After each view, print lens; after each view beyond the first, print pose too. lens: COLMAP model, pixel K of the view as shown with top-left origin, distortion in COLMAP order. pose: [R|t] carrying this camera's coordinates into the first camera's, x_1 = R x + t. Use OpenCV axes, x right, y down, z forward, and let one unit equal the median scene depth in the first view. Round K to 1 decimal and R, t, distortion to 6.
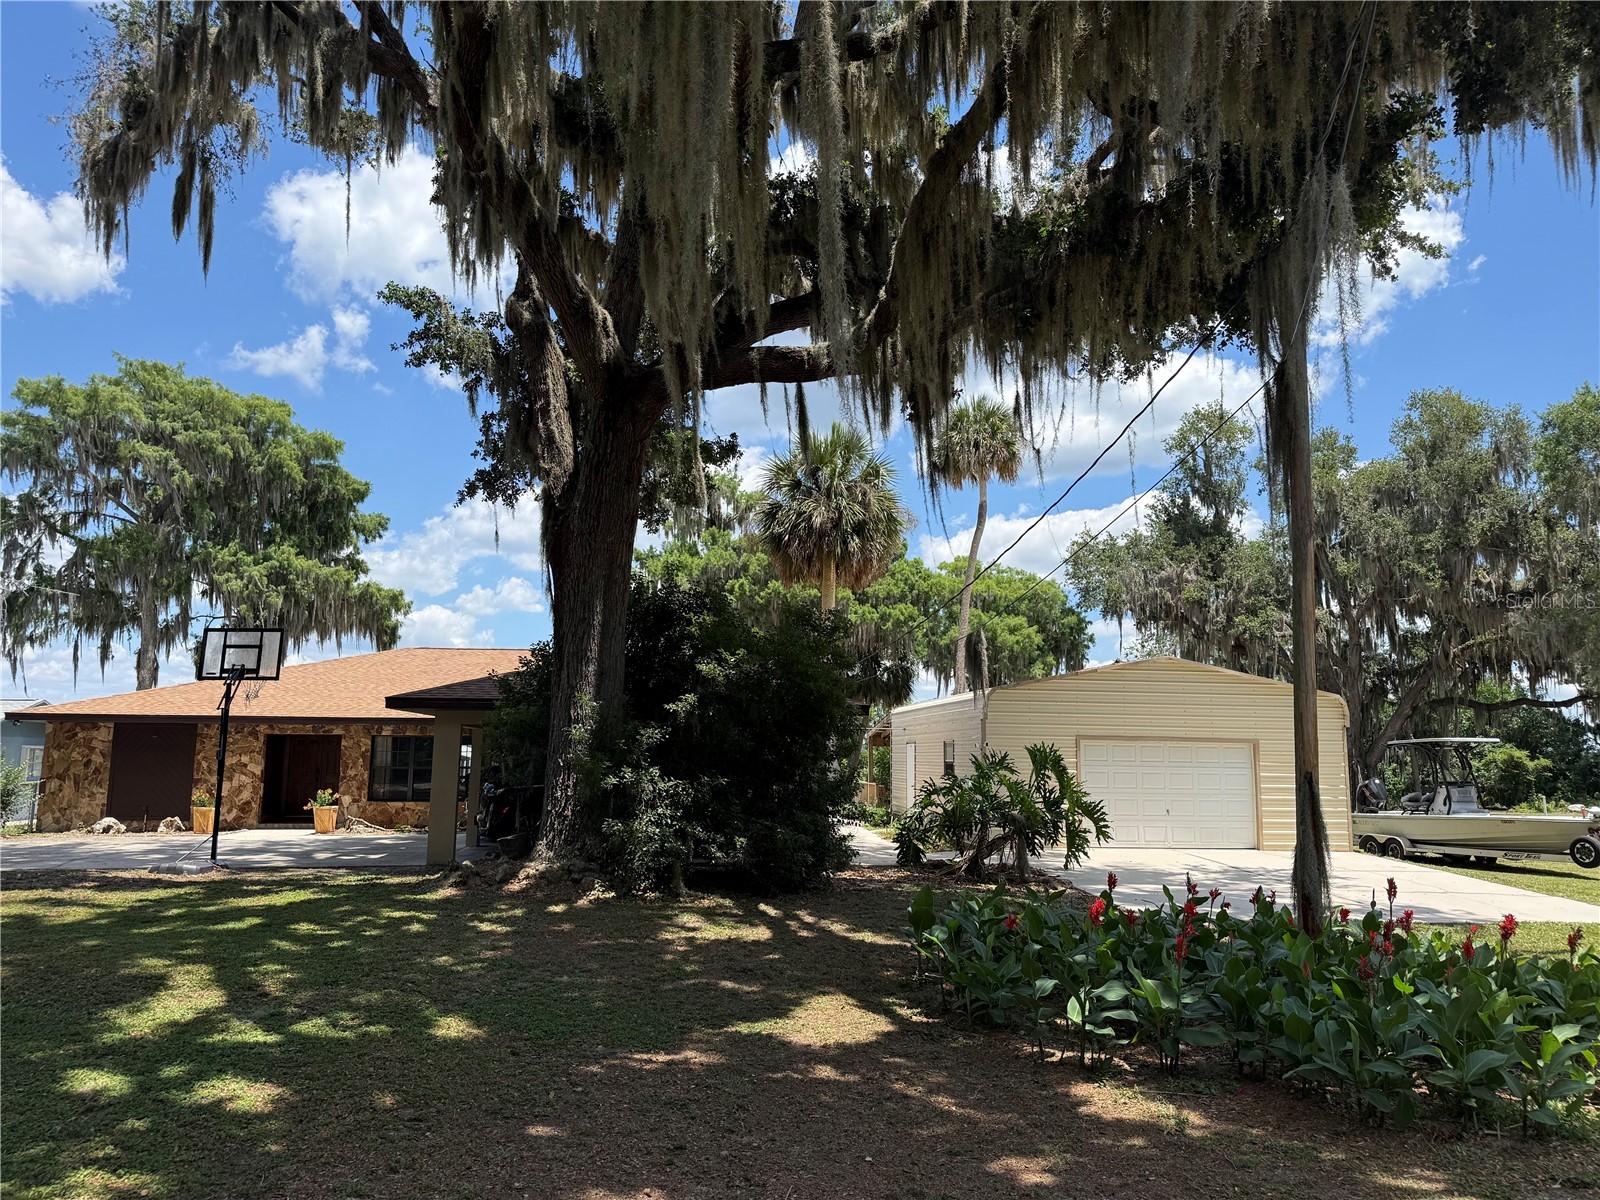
lens RADIAL K [[1111.7, 0, 806.1], [0, 1111.7, 600.5], [0, 0, 1]] dist [0.066515, -0.090914]
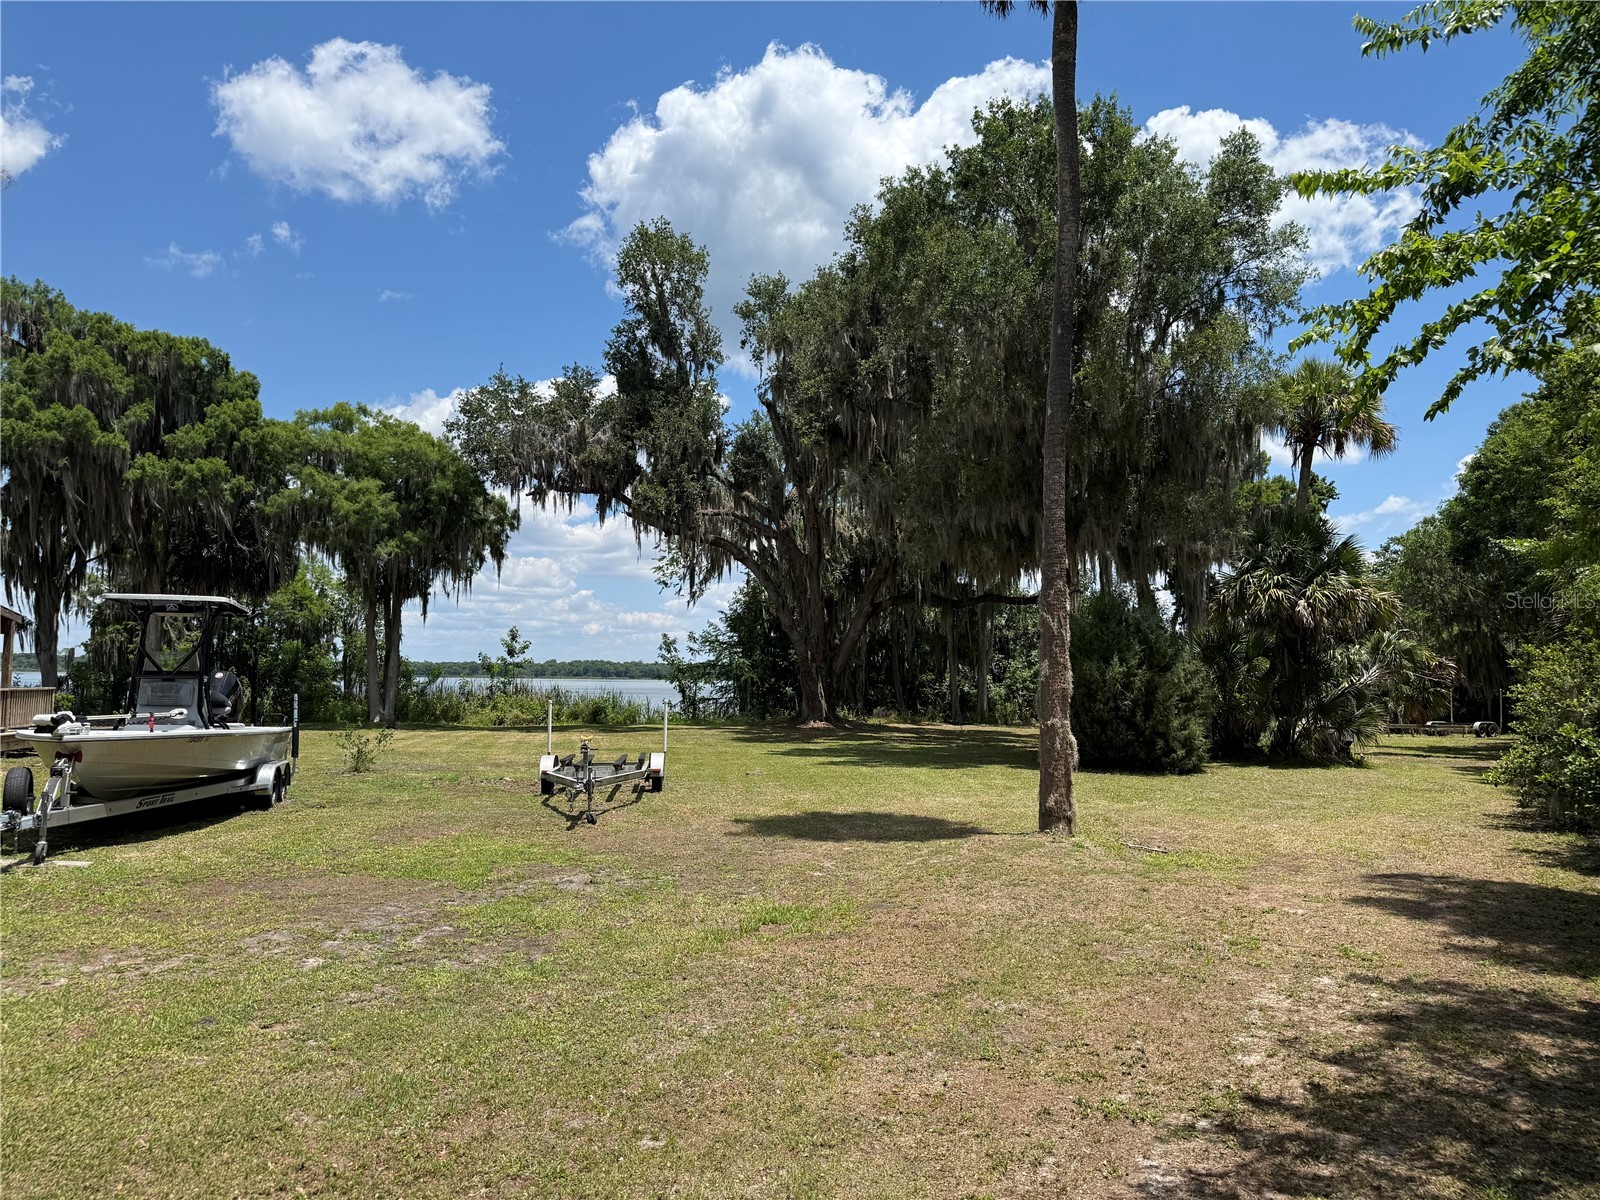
lens RADIAL K [[1109.4, 0, 798.6], [0, 1109.4, 604.6], [0, 0, 1]] dist [0.087785, -0.128408]
pose [[0.993757, 0.015132, 0.110539, 0.753728], [-0.023363, 0.997018, 0.073554, 0.069589], [-0.109097, -0.075678, 0.991146, 0.358328]]
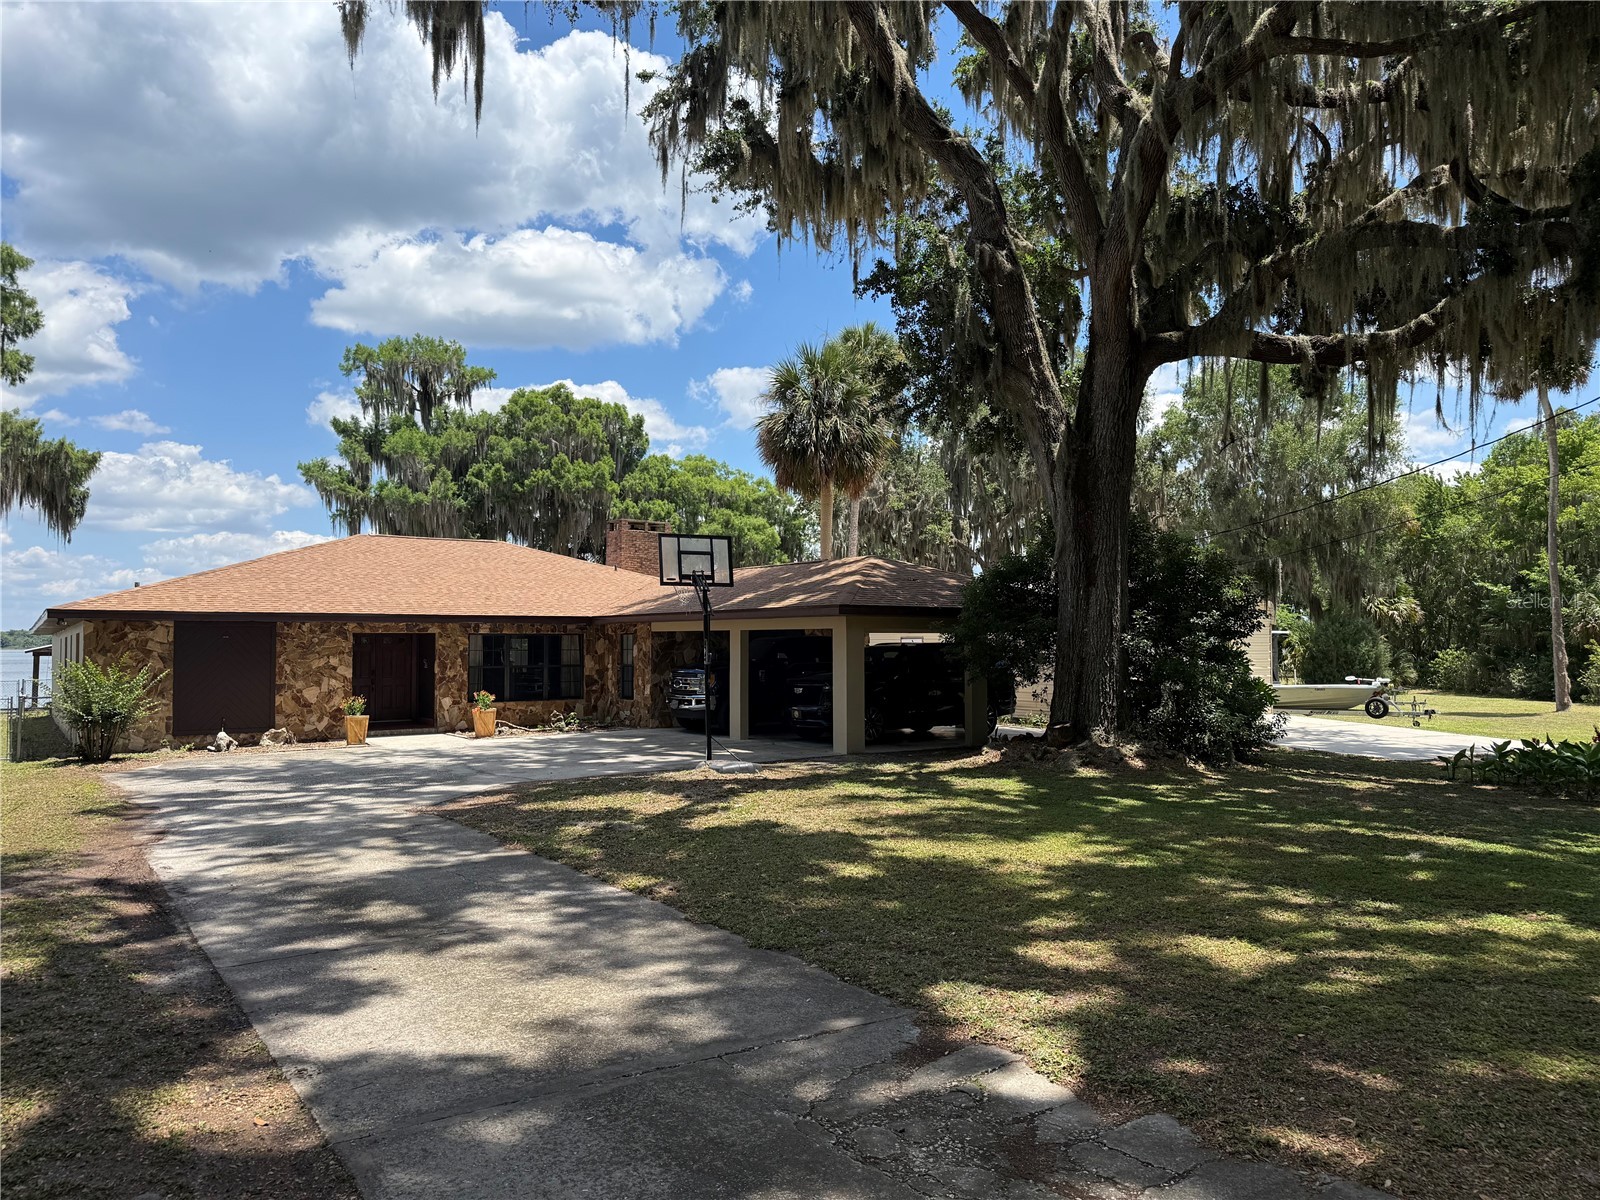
lens RADIAL K [[1100.1, 0, 807.9], [0, 1100.1, 612.4], [0, 0, 1]] dist [0.096530, -0.128731]
pose [[0.882784, 0.002657, 0.469772, -0.509650], [-0.056292, 0.993377, 0.100164, -0.006100], [-0.466395, -0.114867, 0.877087, 0.047257]]
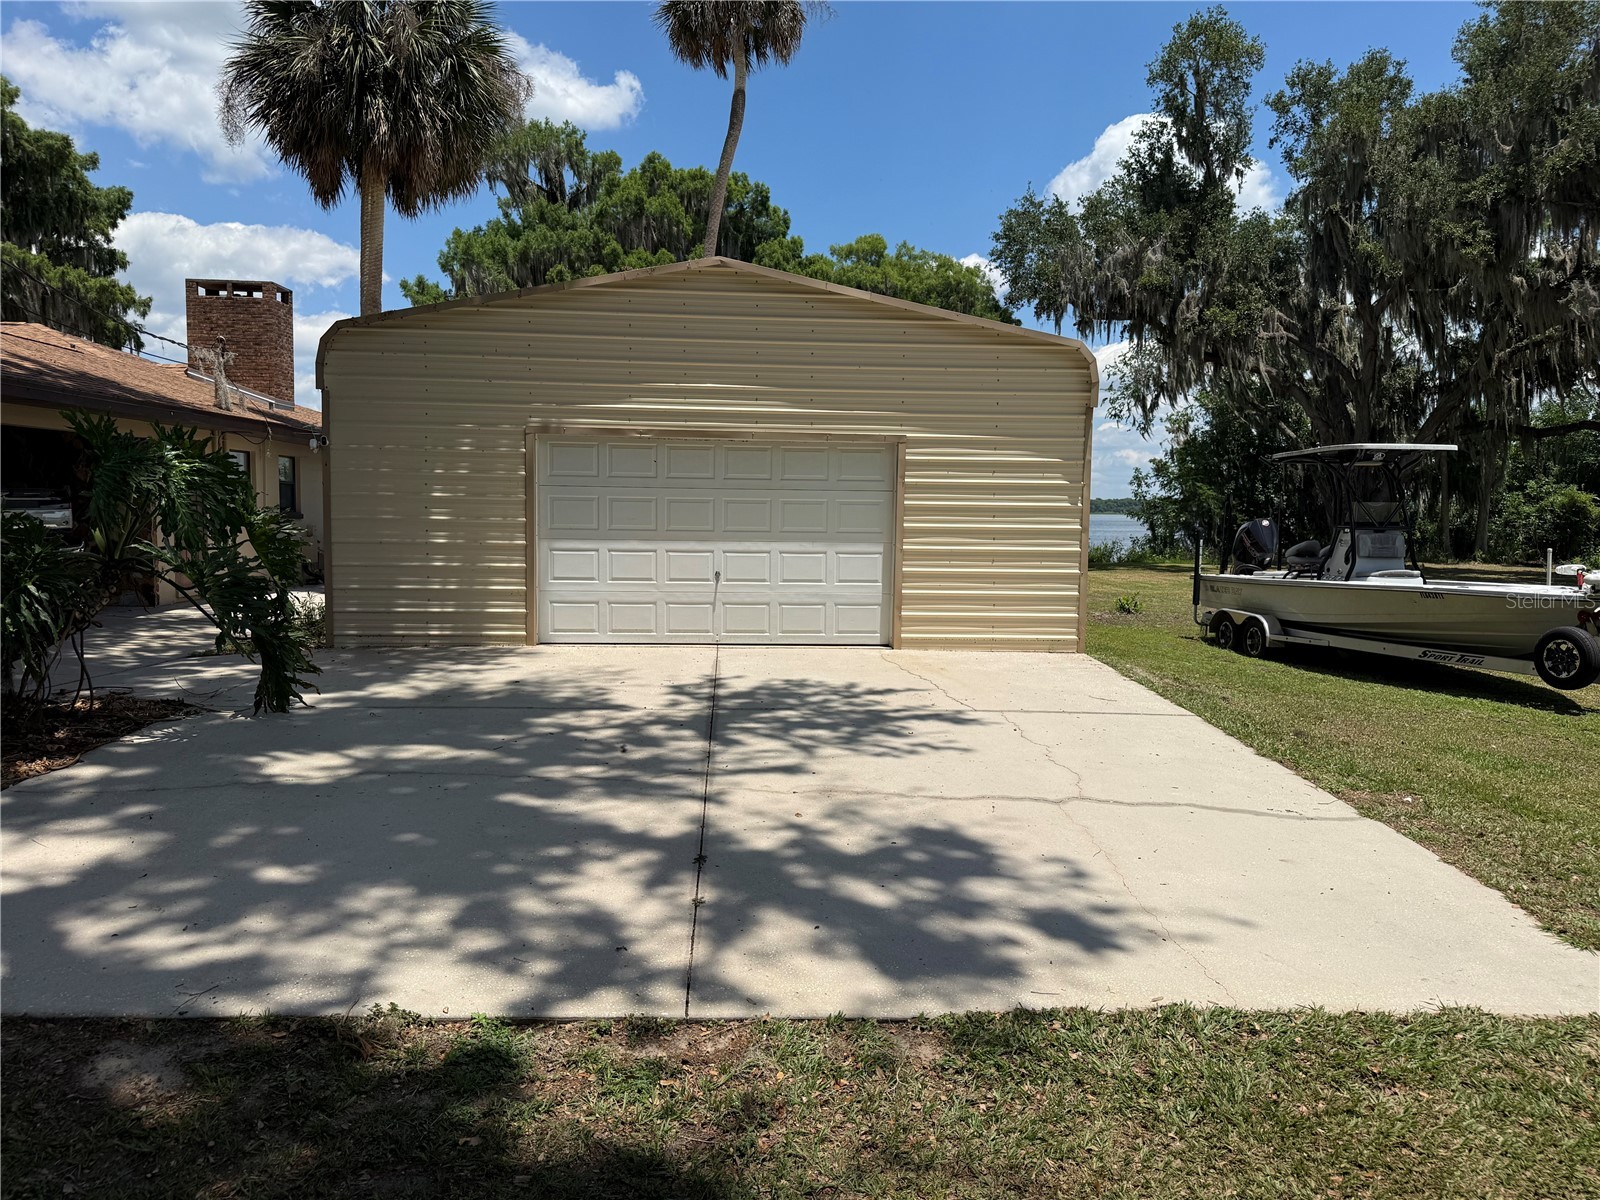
lens RADIAL K [[1126.3, 0, 789.0], [0, 1126.3, 603.5], [0, 0, 1]] dist [0.076329, -0.099099]
pose [[0.997976, 0.011814, -0.062481, 0.285782], [0.002482, 0.974603, 0.223925, 0.063573], [0.063540, -0.223627, 0.972601, 0.367504]]
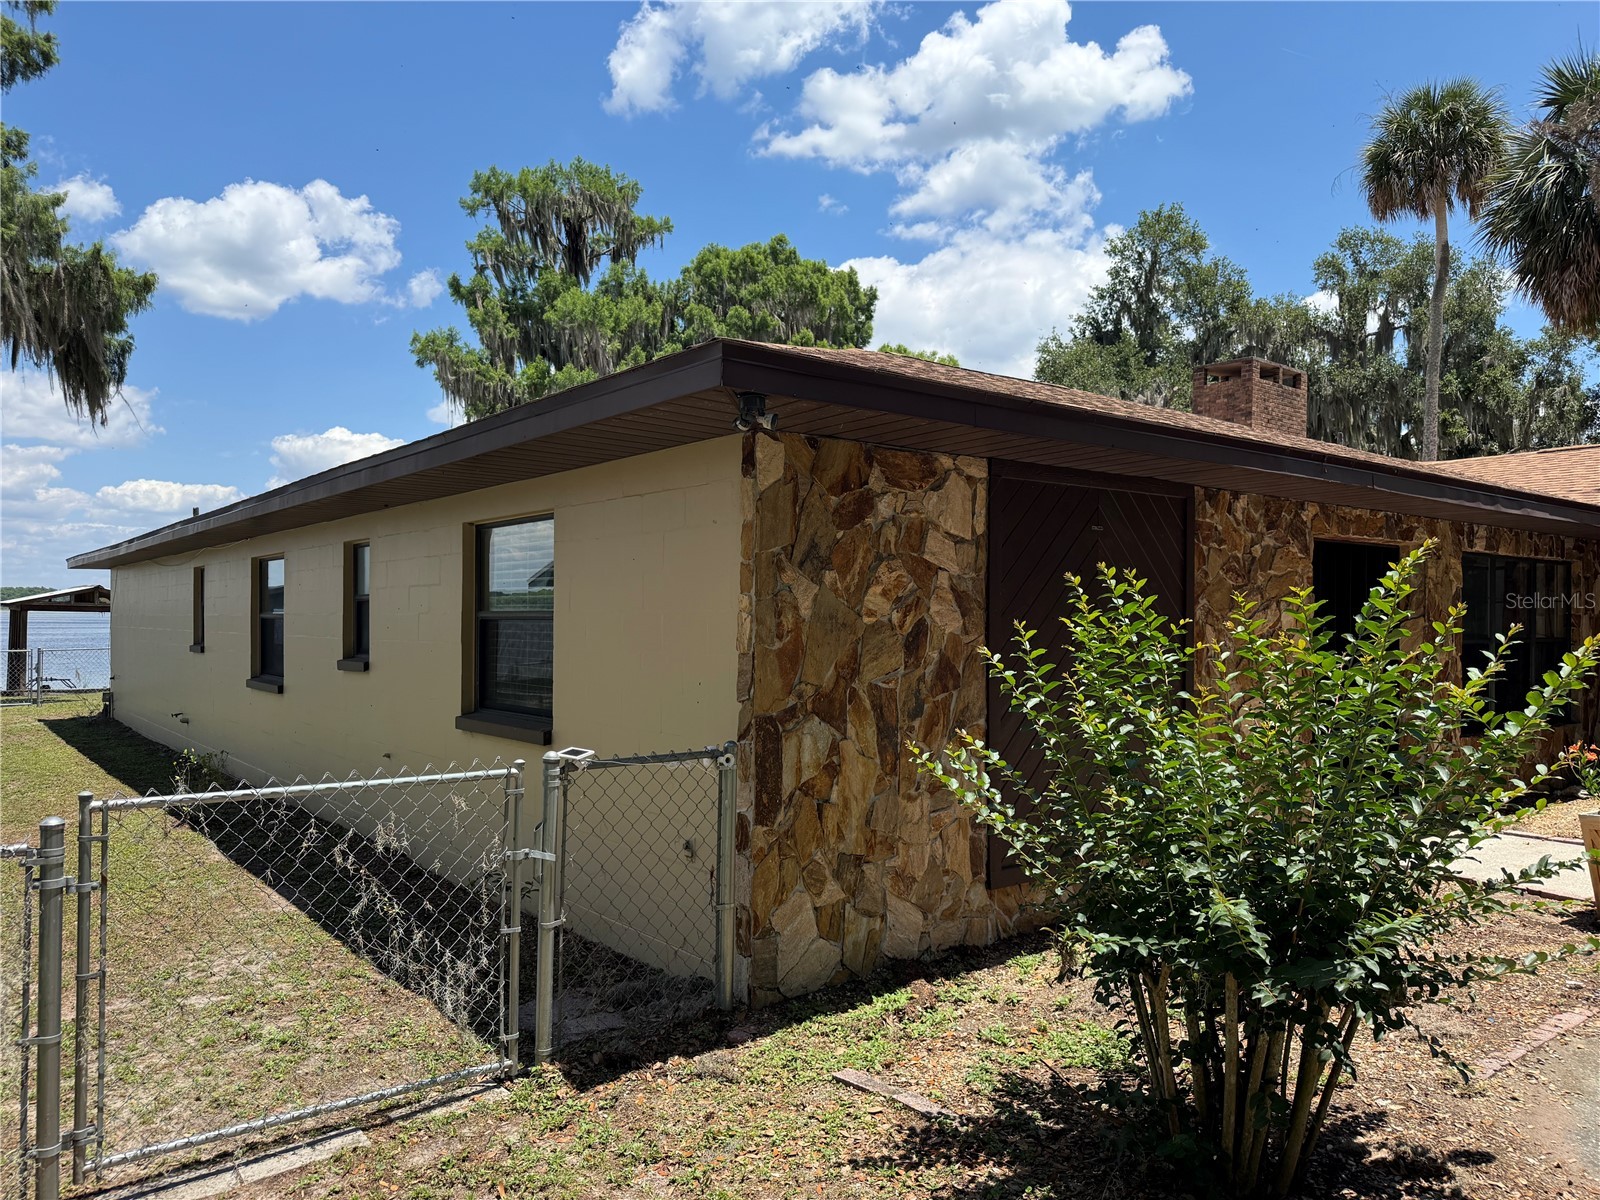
lens RADIAL K [[1132.4, 0, 832.0], [0, 1132.4, 602.9], [0, 0, 1]] dist [0.056505, -0.072587]
pose [[0.850021, 0.005419, 0.526721, -0.659253], [-0.075695, 0.990825, 0.111962, 0.098775], [-0.521281, -0.135040, 0.842633, 0.710464]]
